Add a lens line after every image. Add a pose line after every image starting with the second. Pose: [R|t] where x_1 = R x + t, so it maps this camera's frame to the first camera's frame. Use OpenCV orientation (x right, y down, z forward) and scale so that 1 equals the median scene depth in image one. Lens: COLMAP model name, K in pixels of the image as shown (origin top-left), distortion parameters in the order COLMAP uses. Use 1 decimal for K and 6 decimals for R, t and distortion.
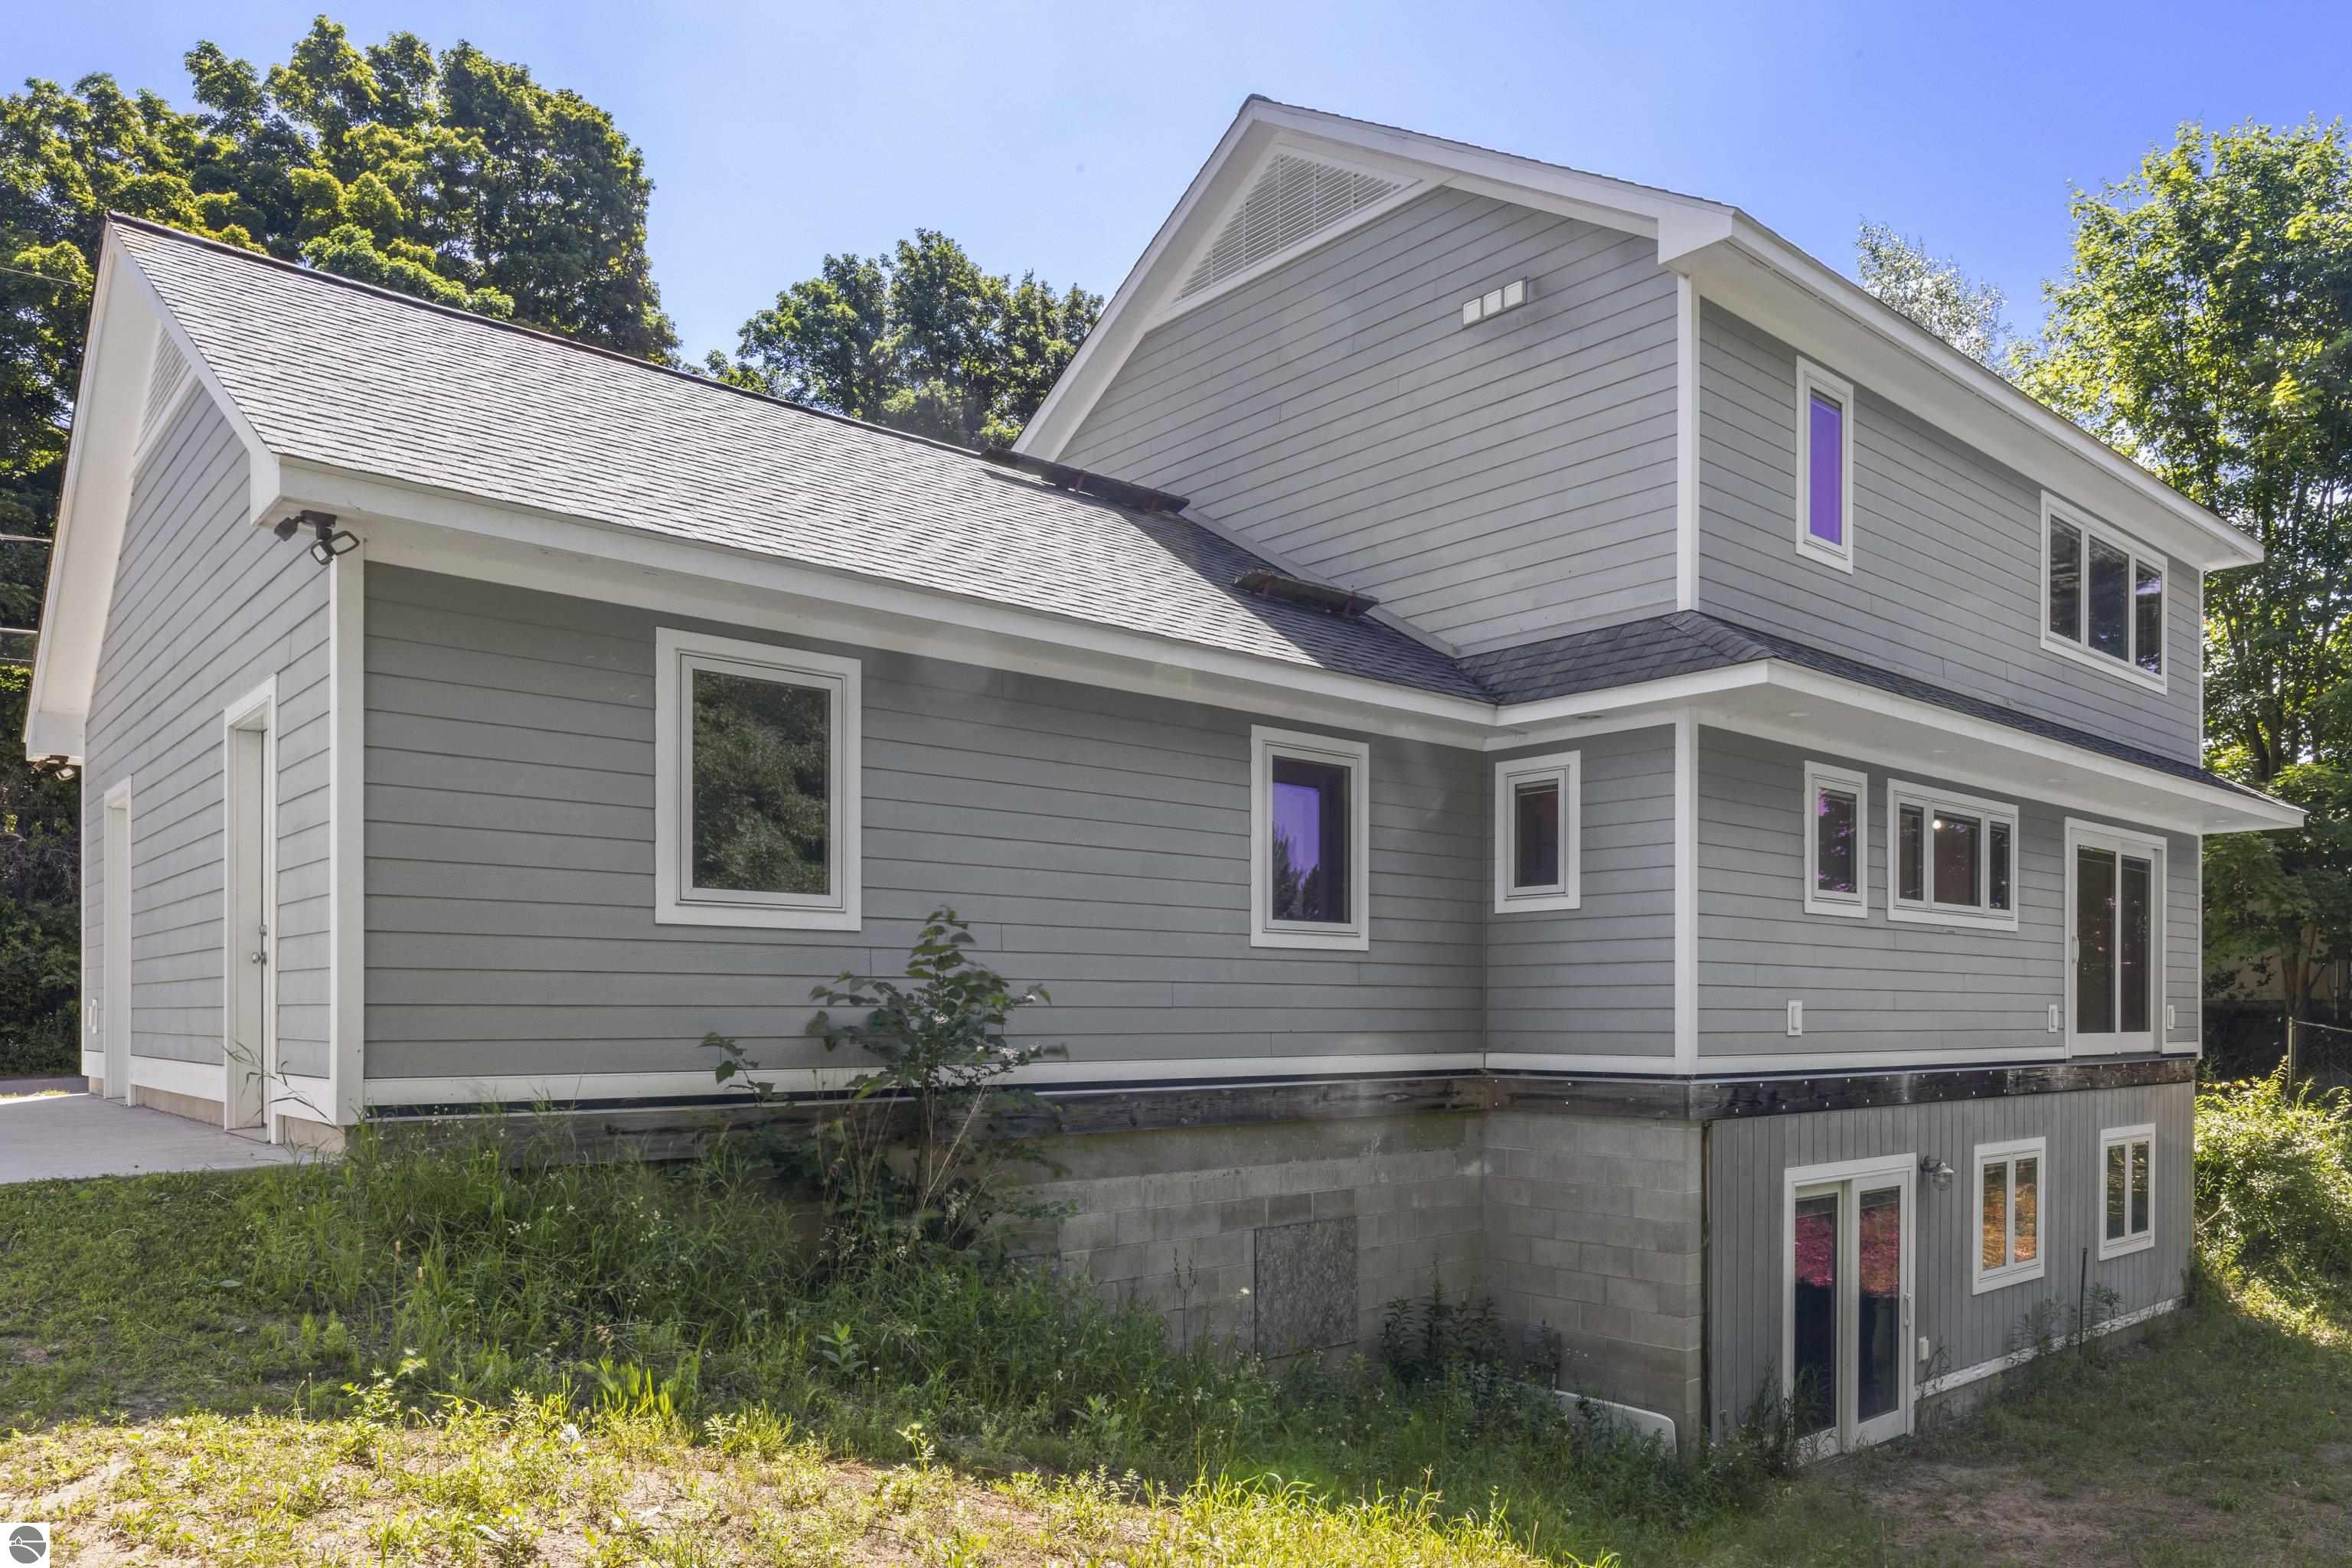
lens RADIAL K [[1558.3, 0, 1172.6], [0, 1558.3, 777.8], [0, 0, 1]] dist [-0.006519, -0.001463]
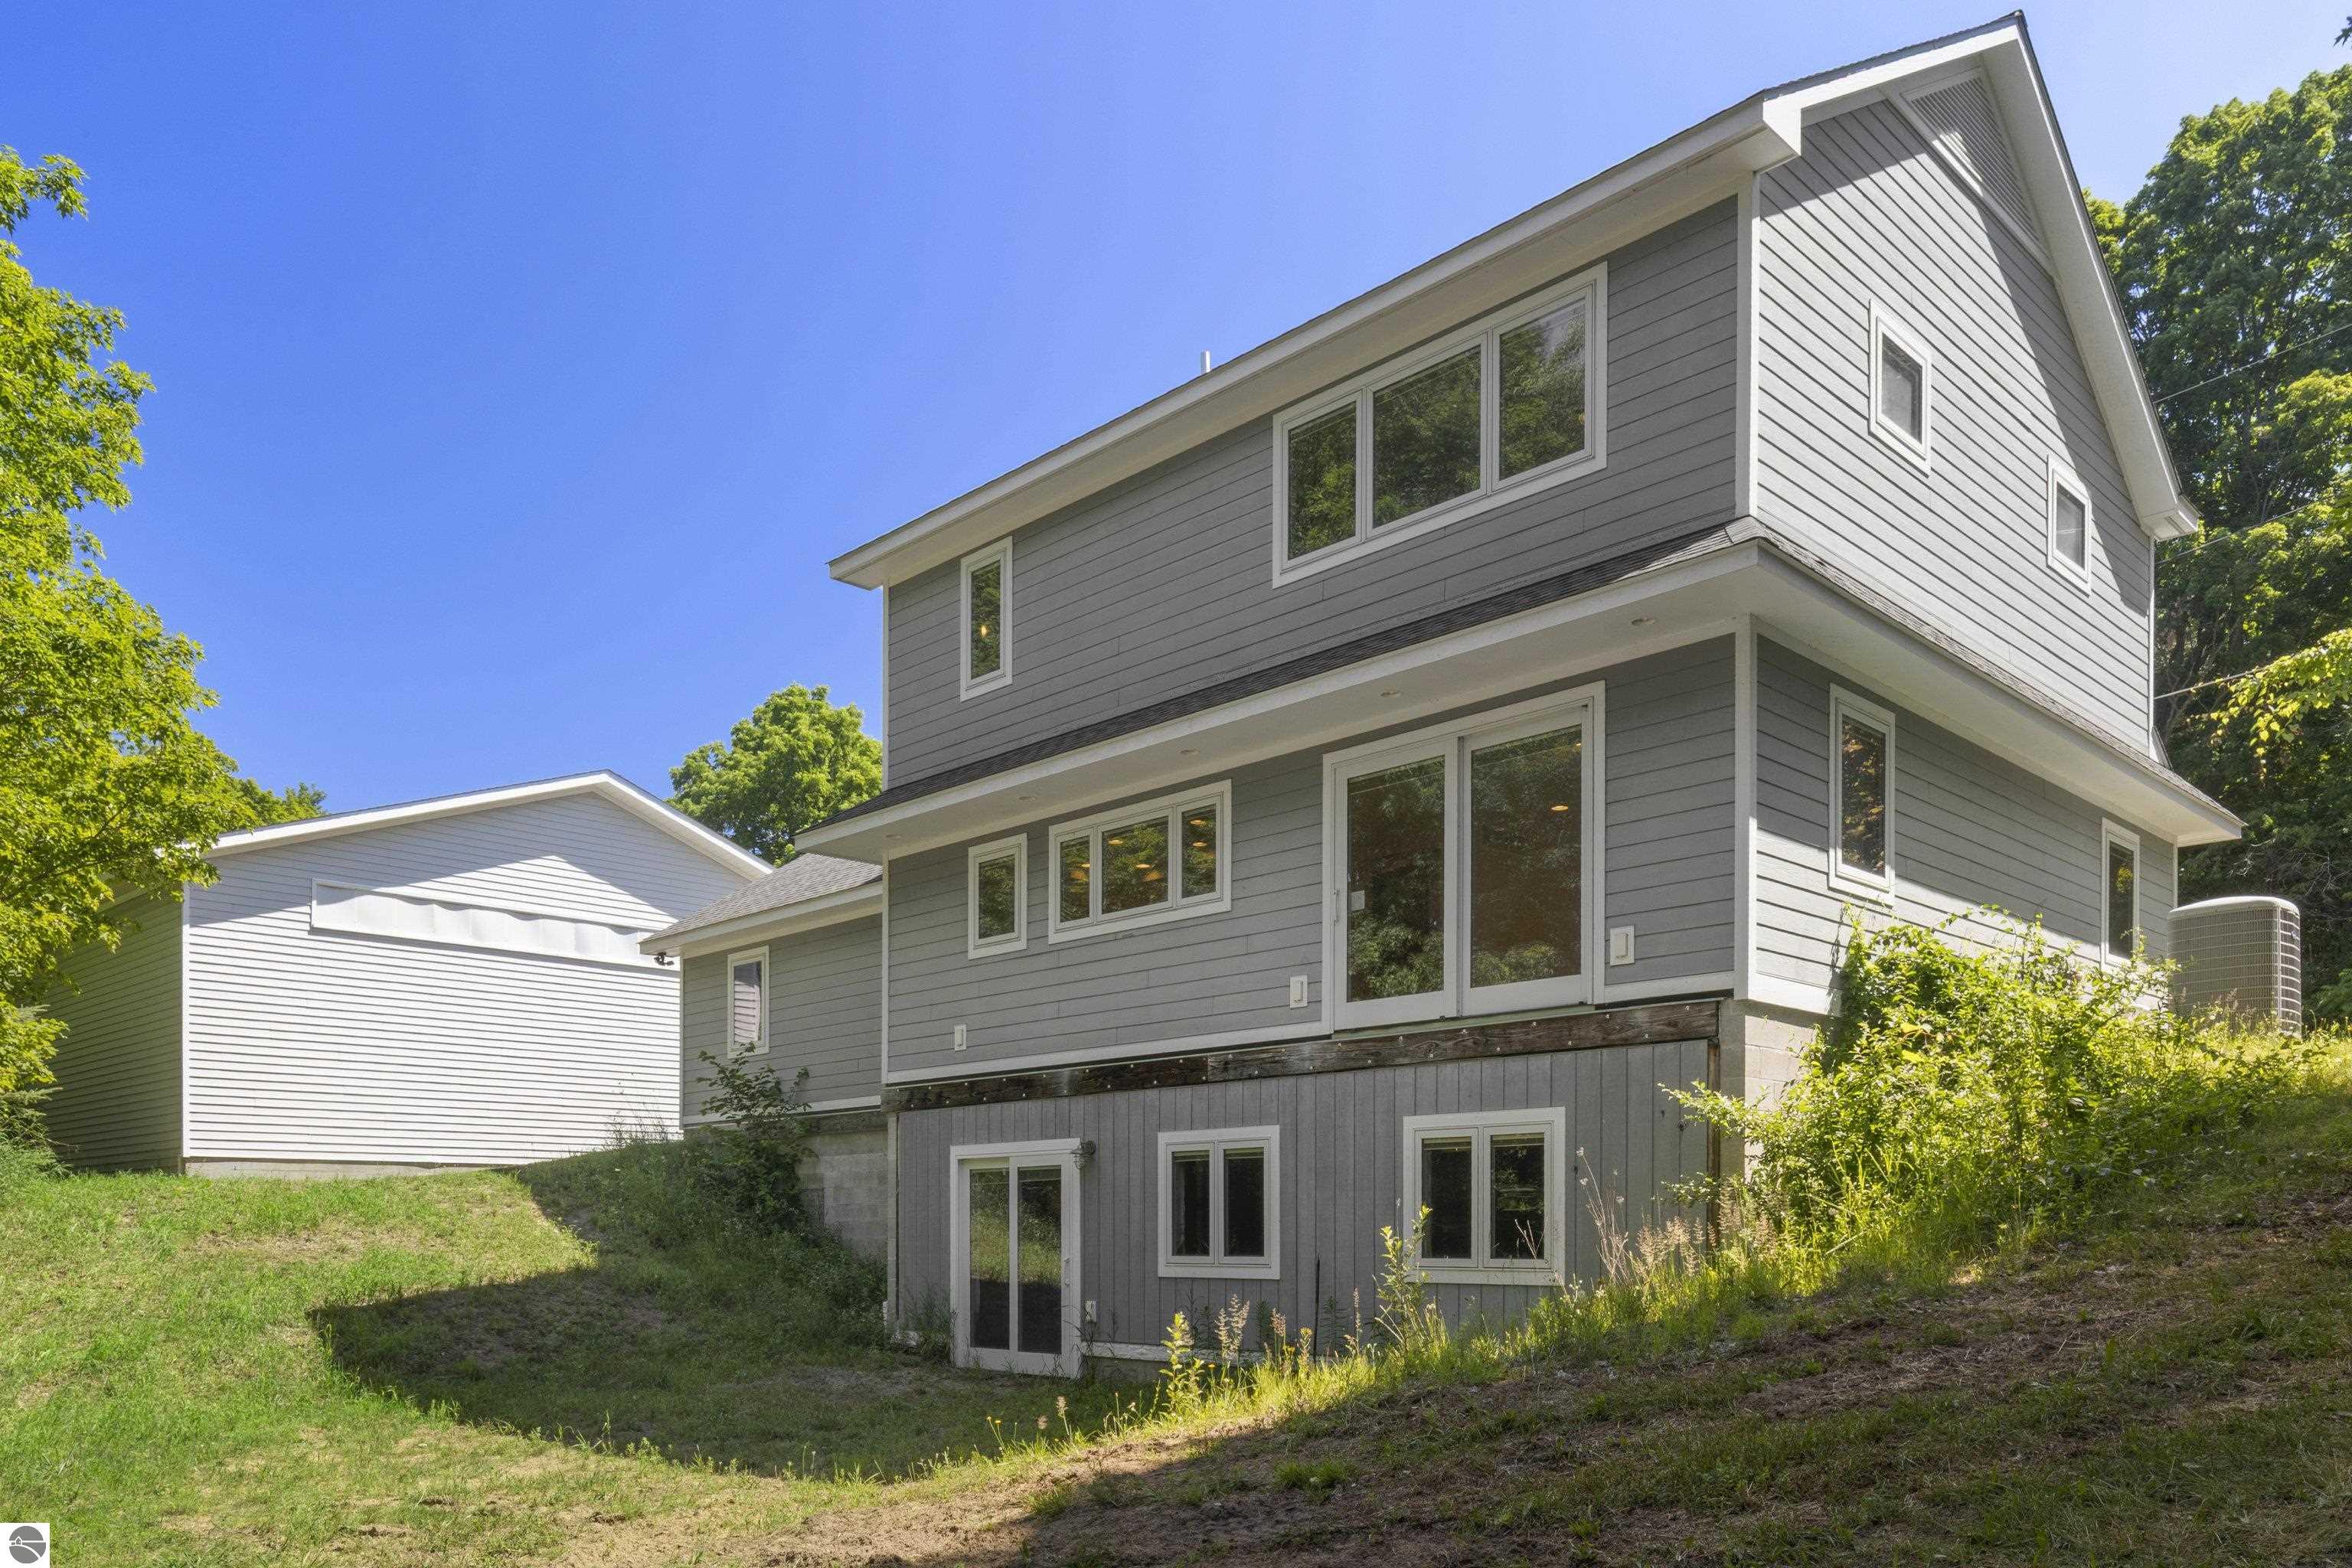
lens RADIAL K [[1646.9, 0, 1172.0], [0, 1646.9, 787.0], [0, 0, 1]] dist [0.002284, 0.000132]
pose [[0.046708, -0.258964, -0.964757, 1.714388], [0.152029, 0.956403, -0.249361, 0.305859], [0.987272, -0.135024, 0.084042, 0.999347]]
